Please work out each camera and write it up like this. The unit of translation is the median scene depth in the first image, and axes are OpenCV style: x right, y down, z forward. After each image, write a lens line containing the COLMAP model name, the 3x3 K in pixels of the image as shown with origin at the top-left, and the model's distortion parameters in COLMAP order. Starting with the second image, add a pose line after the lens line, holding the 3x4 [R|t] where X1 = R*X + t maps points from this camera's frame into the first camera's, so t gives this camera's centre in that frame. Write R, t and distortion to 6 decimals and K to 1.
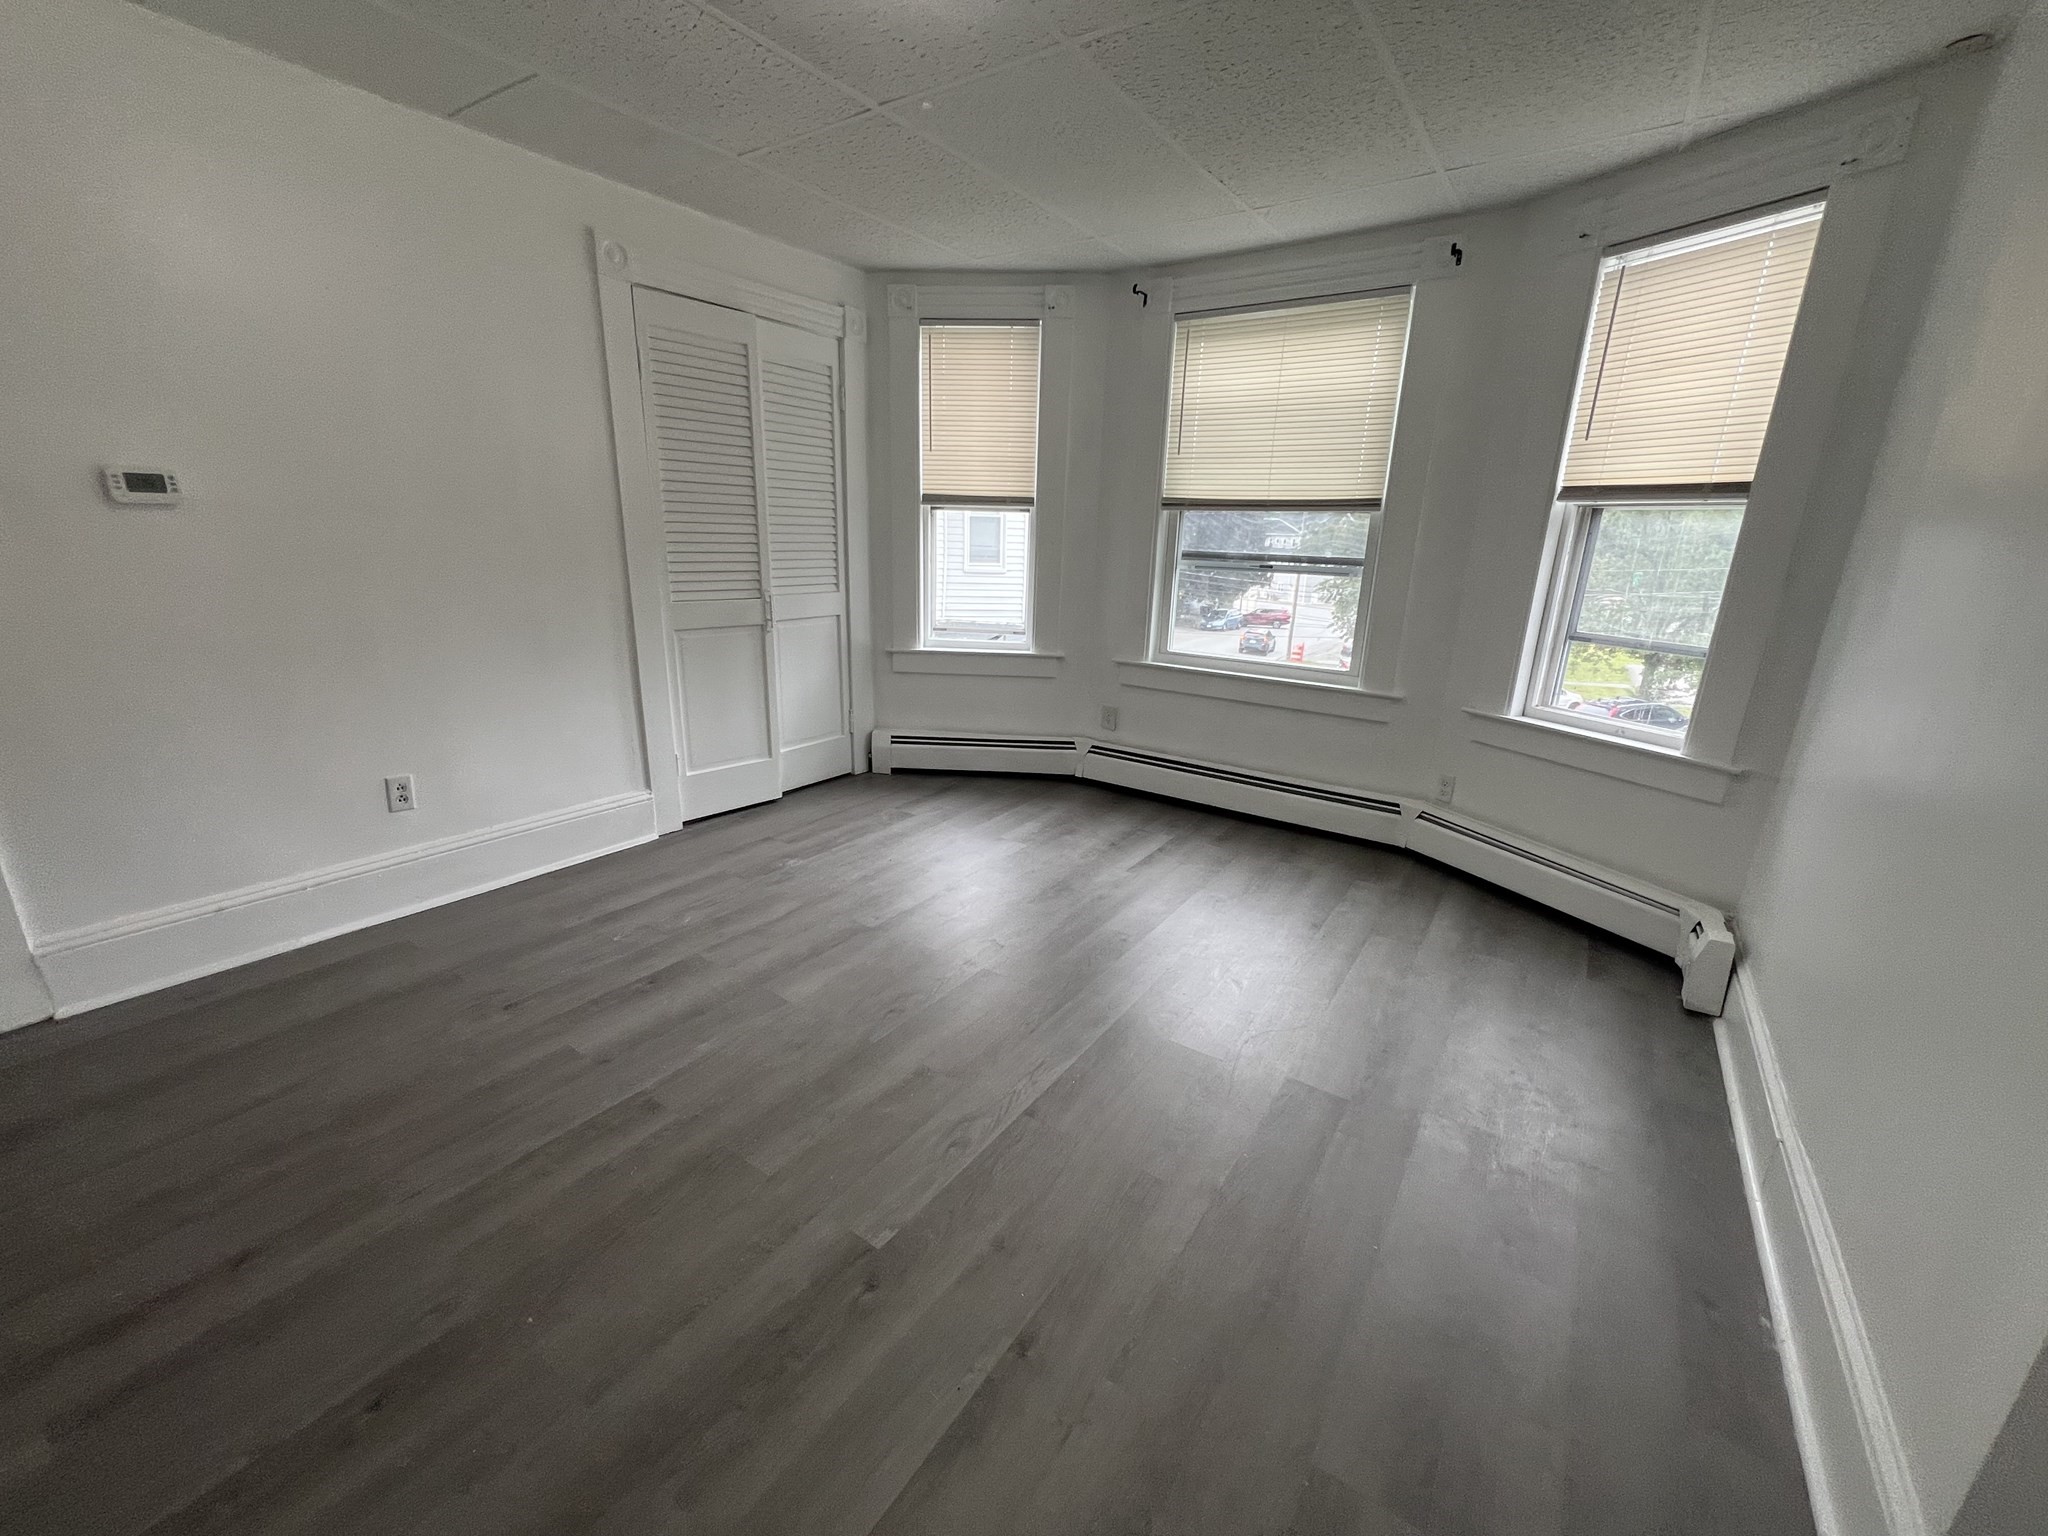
lens RADIAL K [[823.3, 0, 1023.2], [0, 823.3, 772.0], [0, 0, 1]] dist [-0.001736, 0.000400]
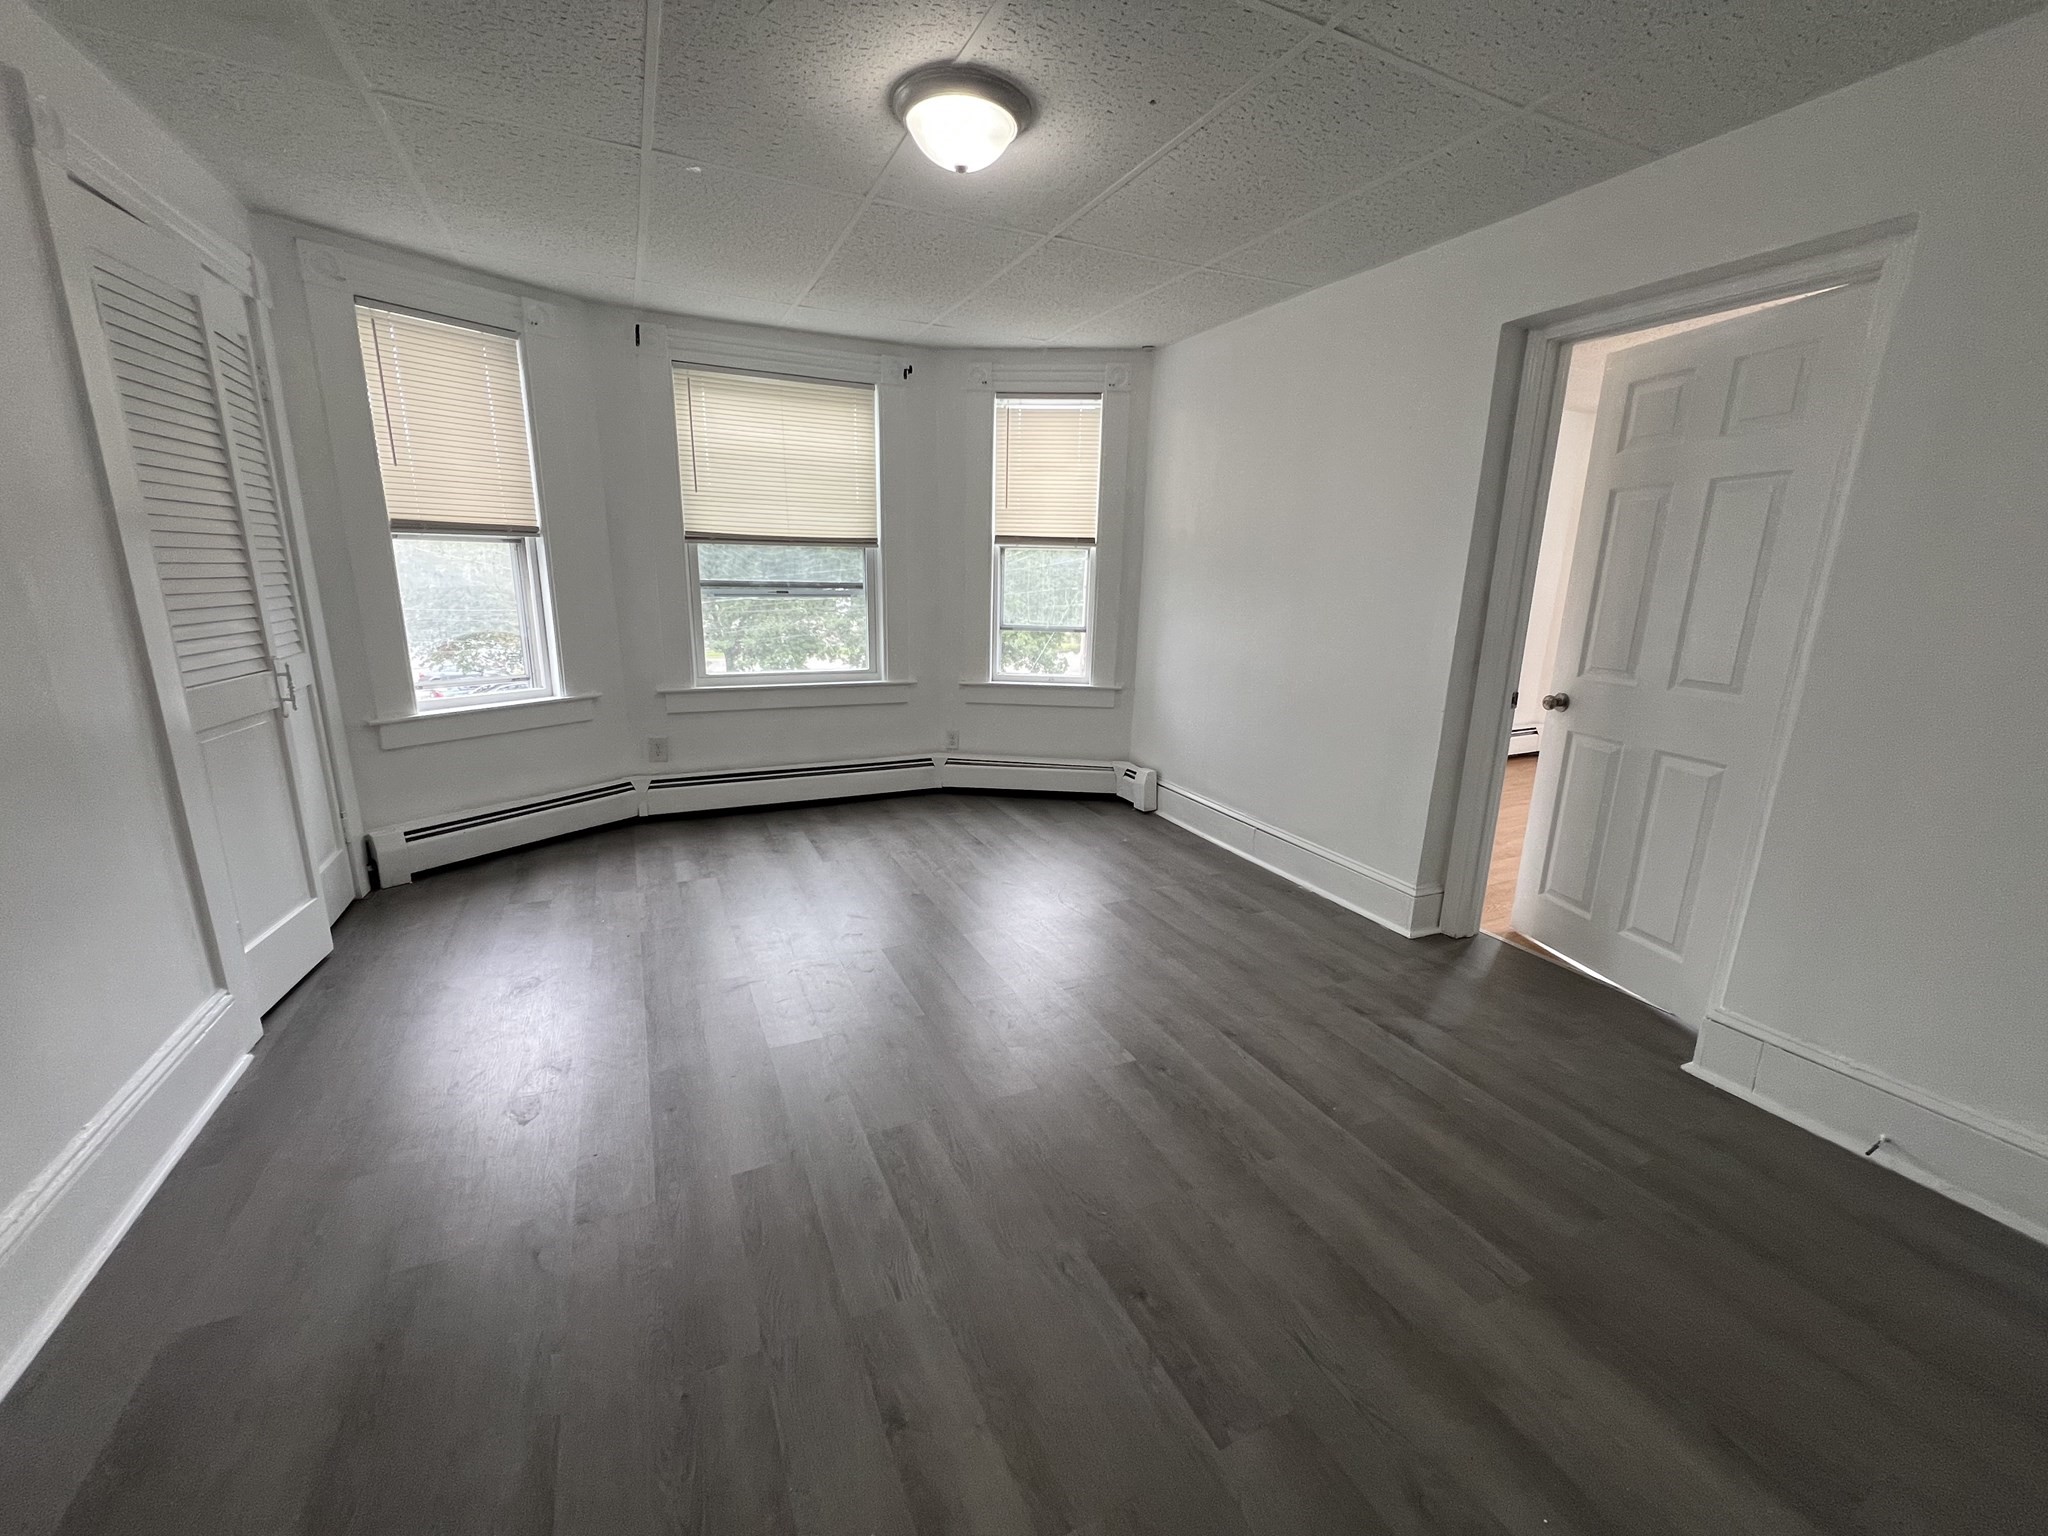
lens RADIAL K [[823.3, 0, 1023.2], [0, 823.3, 772.0], [0, 0, 1]] dist [-0.001736, 0.000400]
pose [[0.497757, -0.226071, 0.837335, -0.587538], [0.237805, 0.964007, 0.118907, -0.061516], [-0.834079, 0.139936, 0.533602, 0.126615]]
